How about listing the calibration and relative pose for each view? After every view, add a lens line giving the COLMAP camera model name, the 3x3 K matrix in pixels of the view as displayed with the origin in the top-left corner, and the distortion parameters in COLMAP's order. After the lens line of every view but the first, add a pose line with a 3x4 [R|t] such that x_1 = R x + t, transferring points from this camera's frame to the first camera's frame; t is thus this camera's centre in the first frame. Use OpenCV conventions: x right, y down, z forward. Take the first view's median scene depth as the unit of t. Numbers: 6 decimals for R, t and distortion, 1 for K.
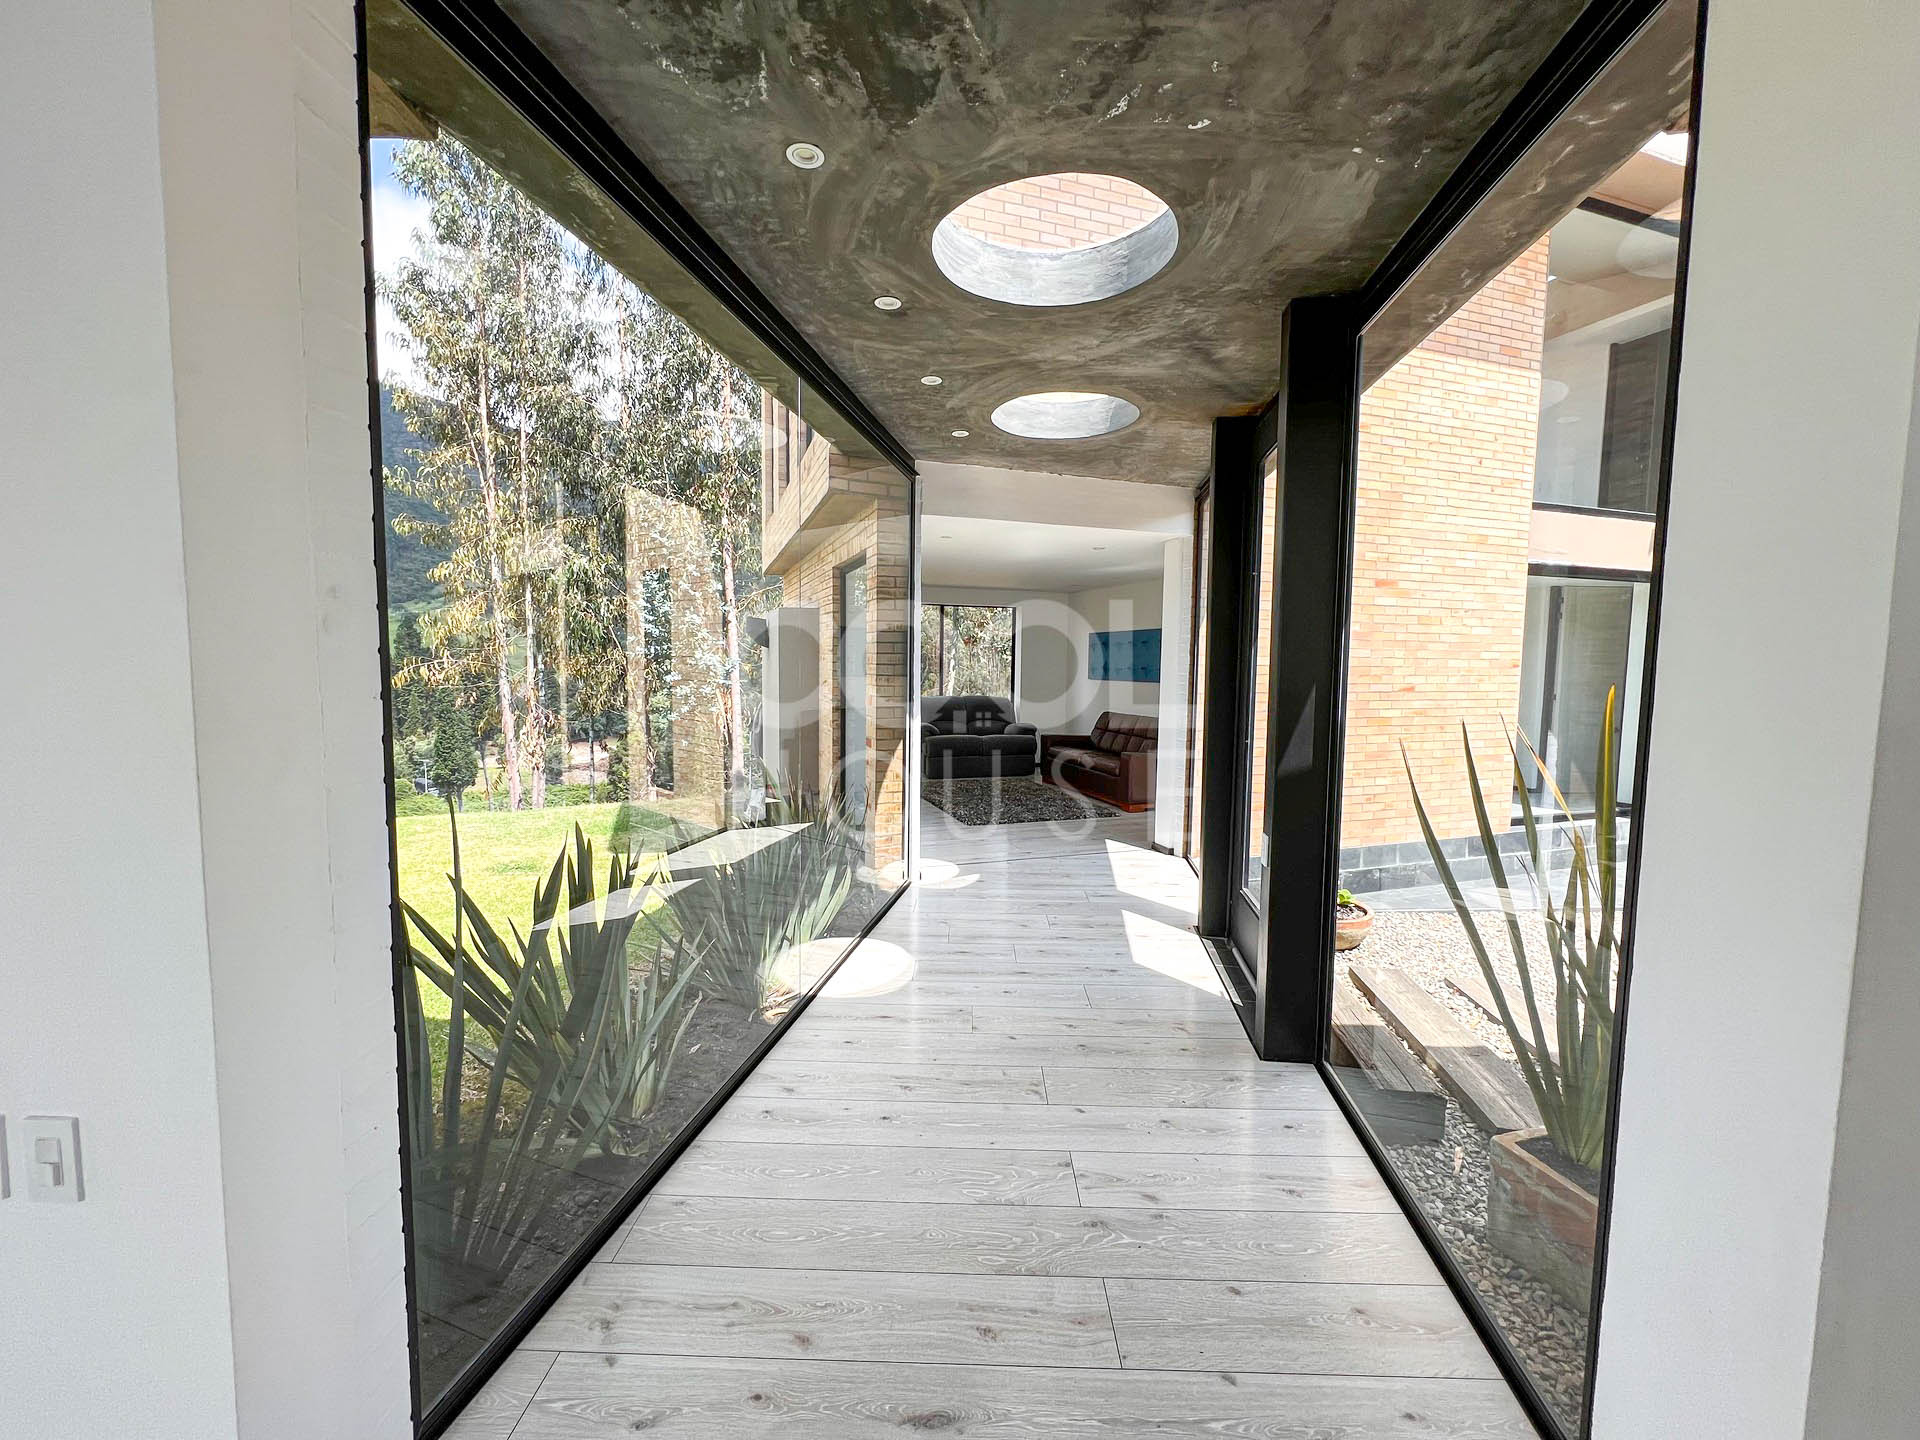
lens RADIAL K [[776.4, 0, 965.3], [0, 776.4, 729.8], [0, 0, 1]] dist [0.000939, 0.000035]
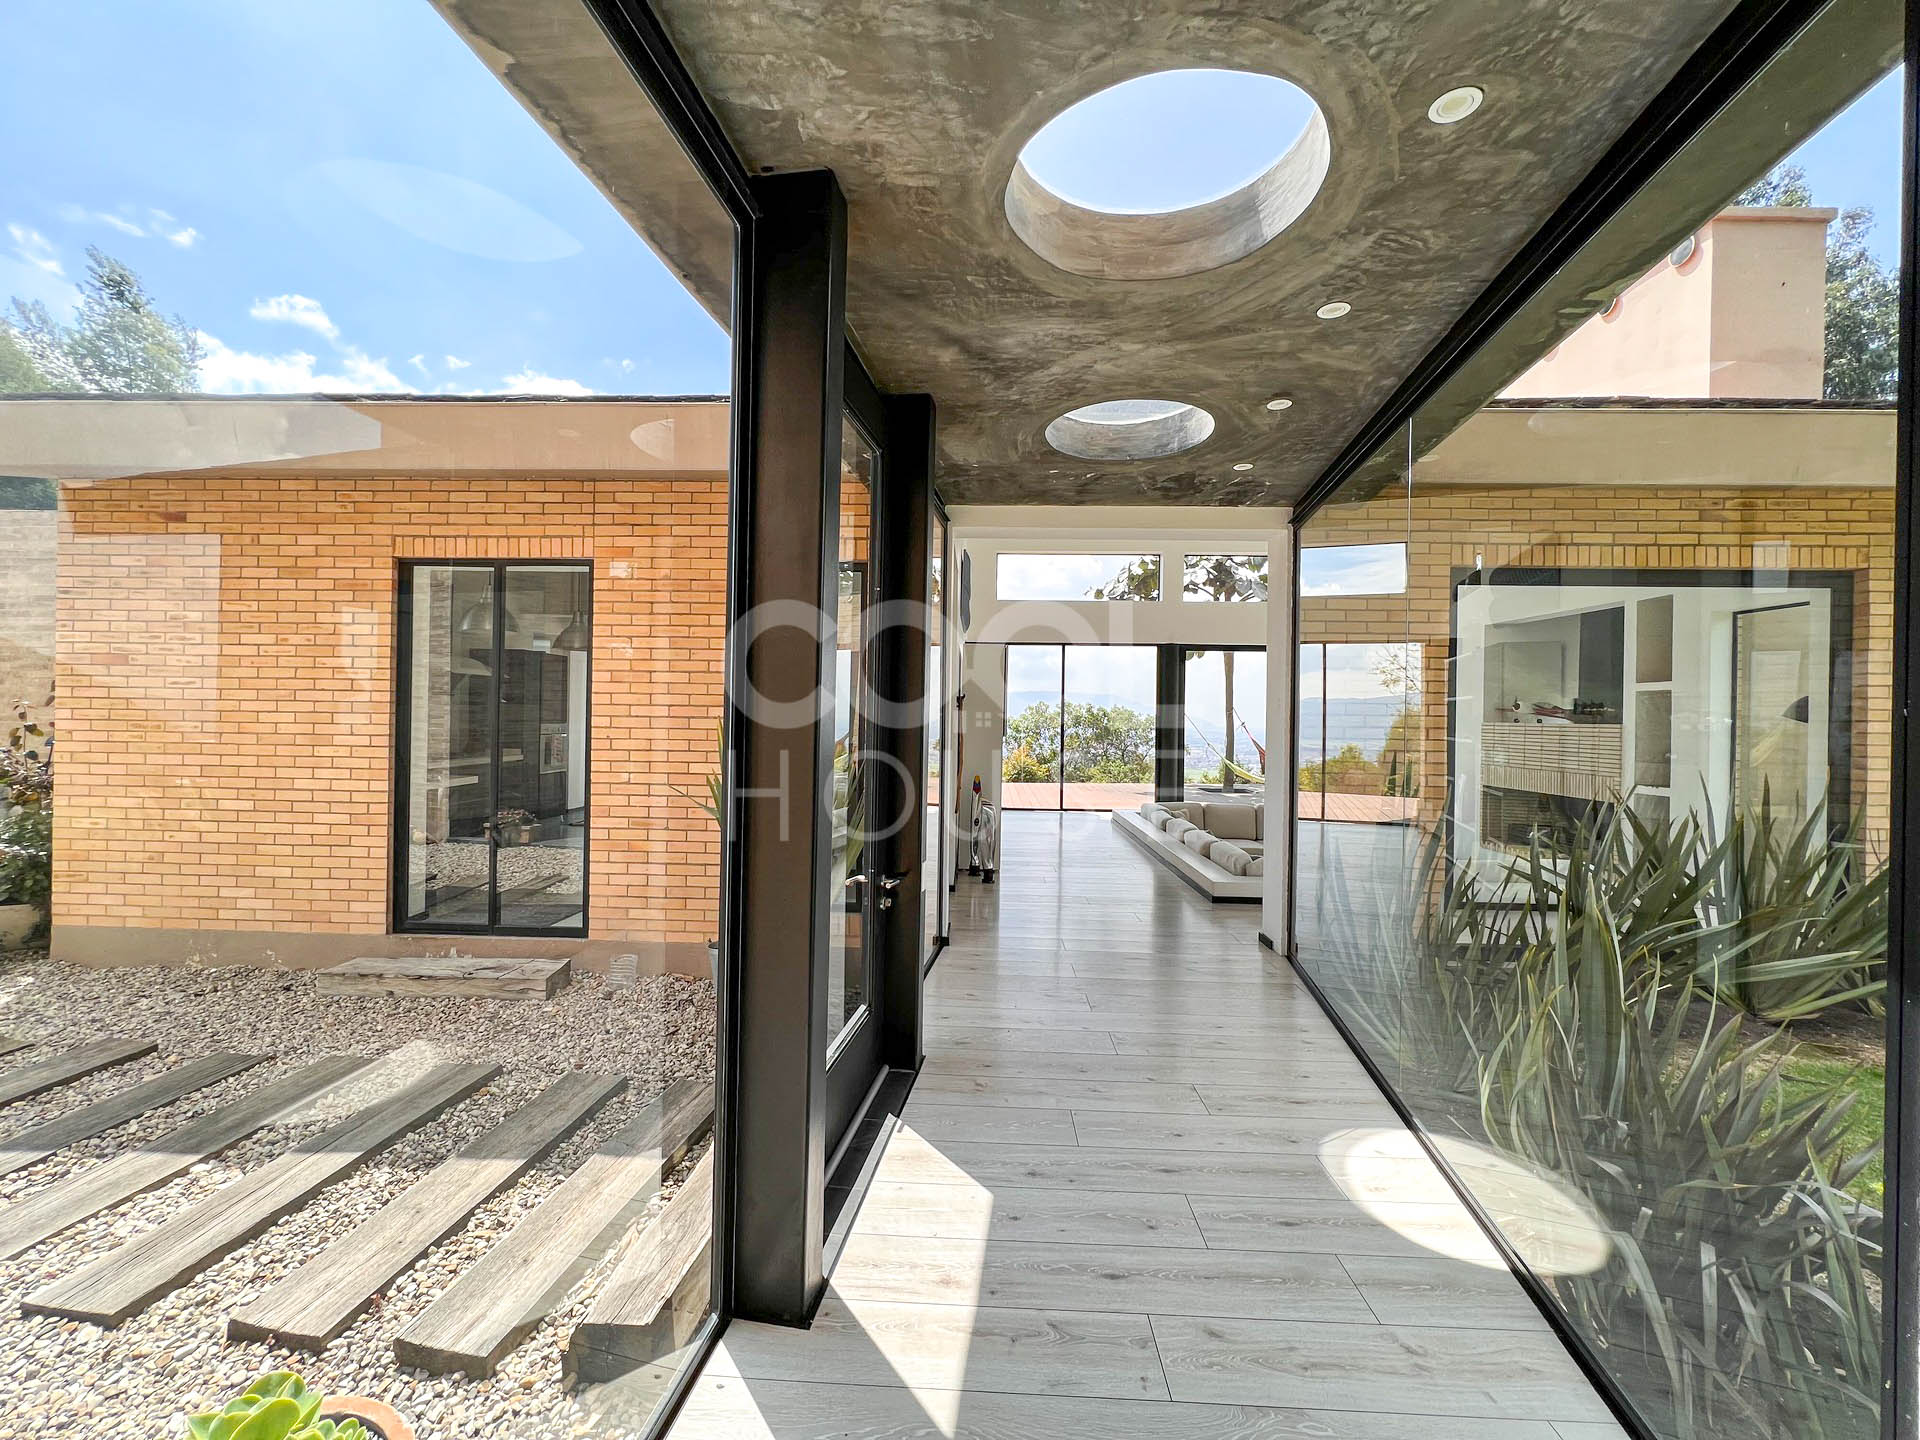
lens RADIAL K [[776.4, 0, 970.8], [0, 776.4, 710.5], [0, 0, 1]] dist [0.000939, 0.000035]
pose [[-0.999536, -0.029859, 0.006046, 0.282115], [-0.029228, 0.995859, 0.086084, -0.154409], [-0.008591, 0.085868, -0.996270, 1.836360]]
